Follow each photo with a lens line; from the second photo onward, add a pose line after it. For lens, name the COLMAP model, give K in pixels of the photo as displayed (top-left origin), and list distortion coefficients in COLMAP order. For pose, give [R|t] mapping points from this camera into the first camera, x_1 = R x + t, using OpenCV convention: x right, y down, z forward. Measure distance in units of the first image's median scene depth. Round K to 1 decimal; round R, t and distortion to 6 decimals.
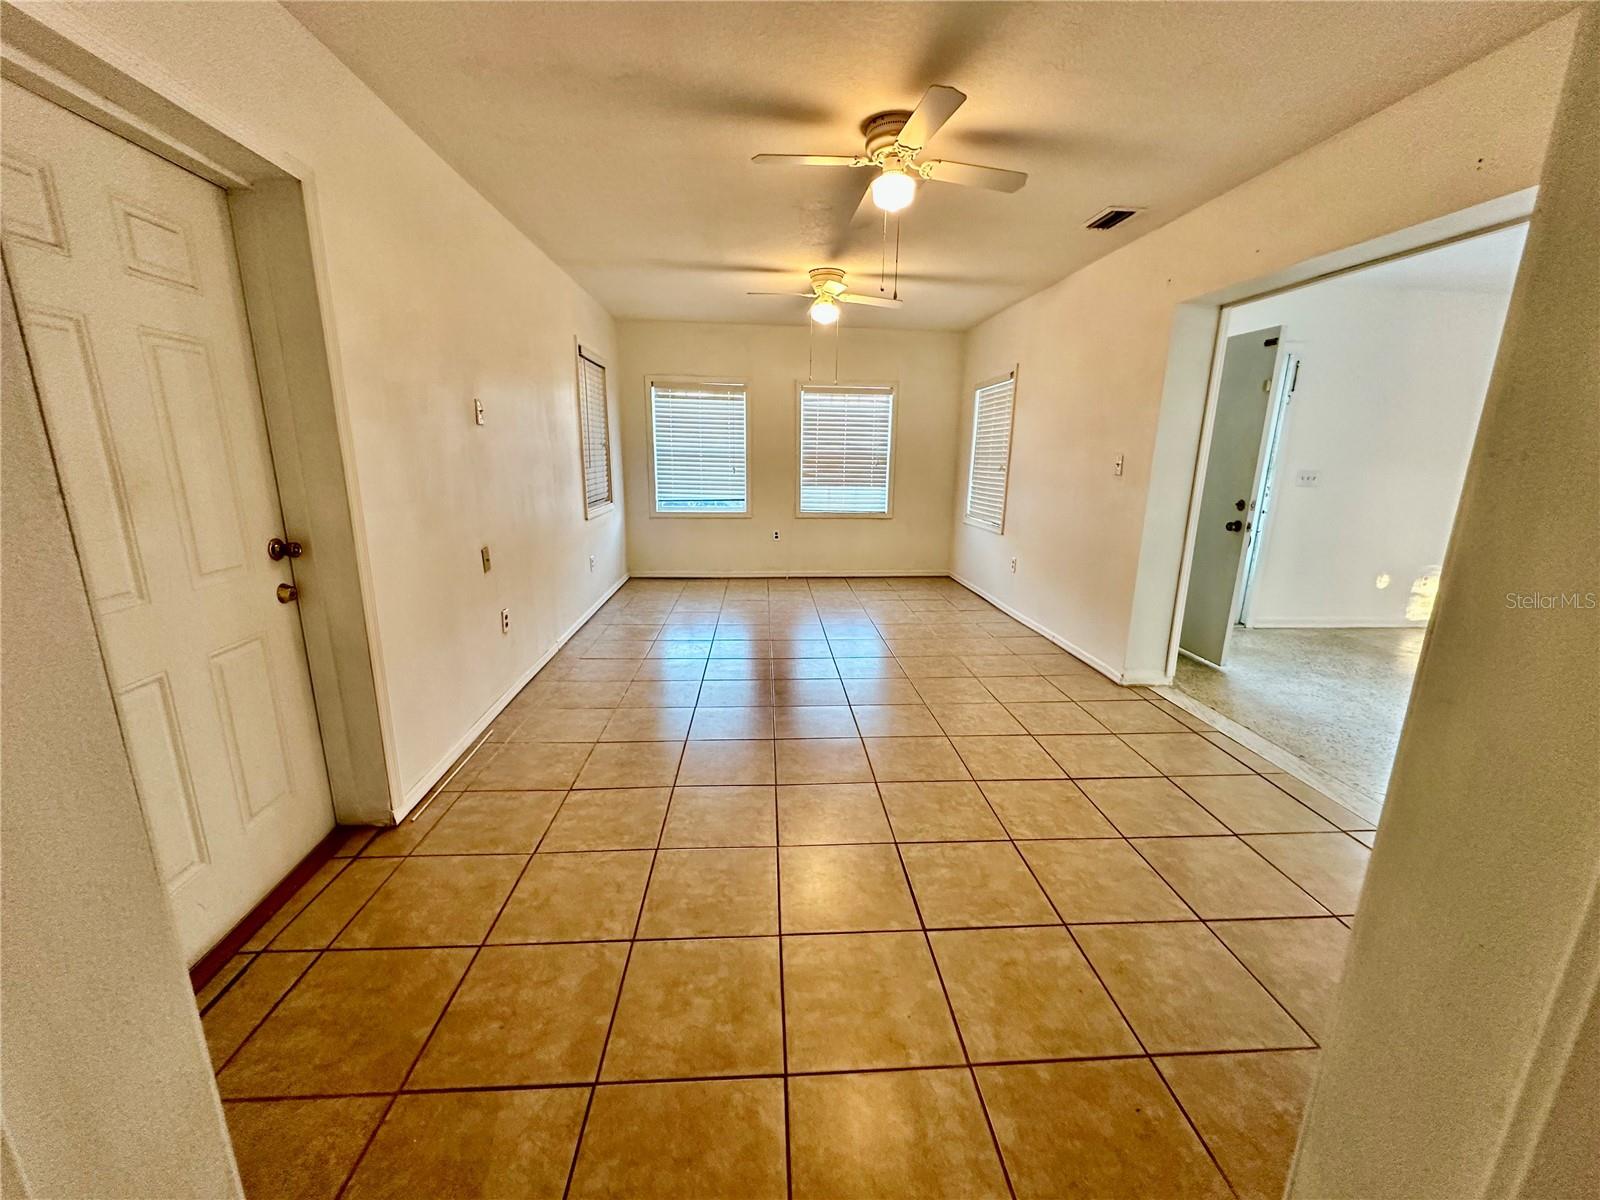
lens RADIAL K [[640.7, 0, 801.8], [0, 640.7, 601.2], [0, 0, 1]] dist [-0.002424, 0.000600]
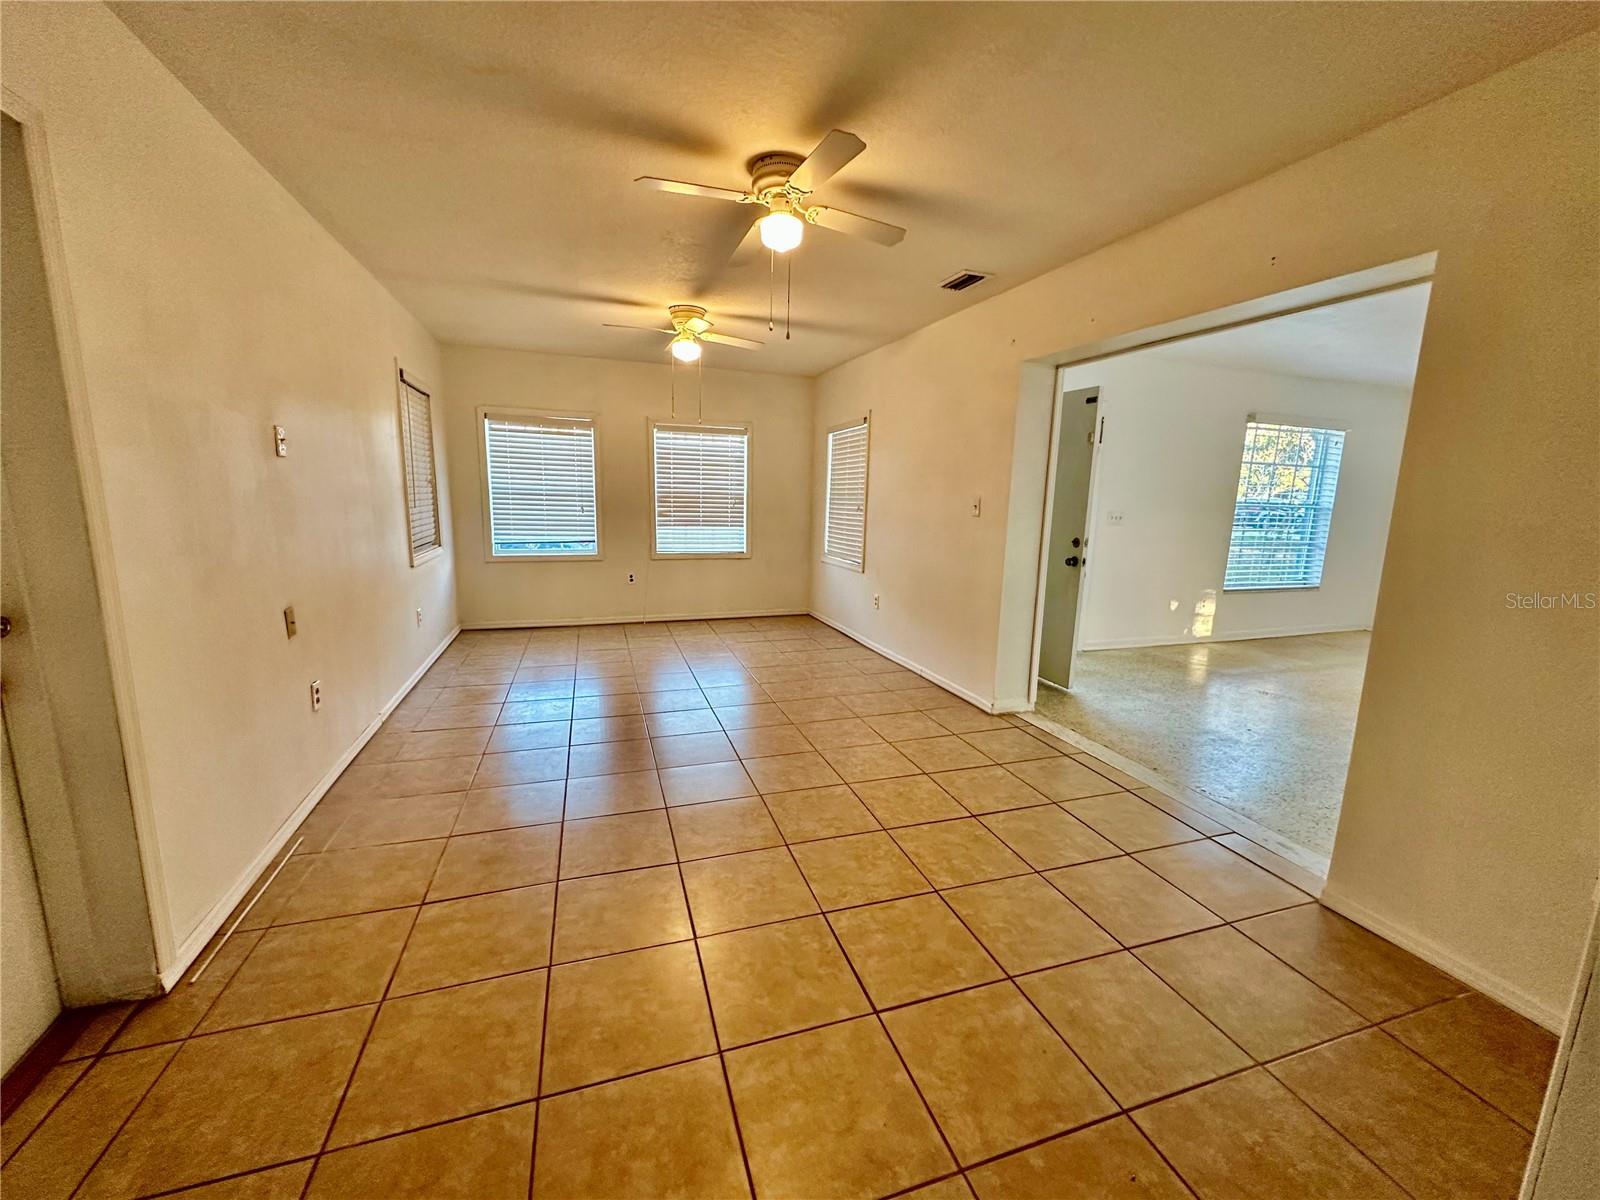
lens RADIAL K [[640.7, 0, 801.3], [0, 640.7, 599.2], [0, 0, 1]] dist [-0.002424, 0.000600]
pose [[0.967563, -0.033646, 0.250378, -0.079911], [0.048676, 0.997349, -0.054081, -0.020522], [-0.247895, 0.064514, 0.966637, 0.068574]]
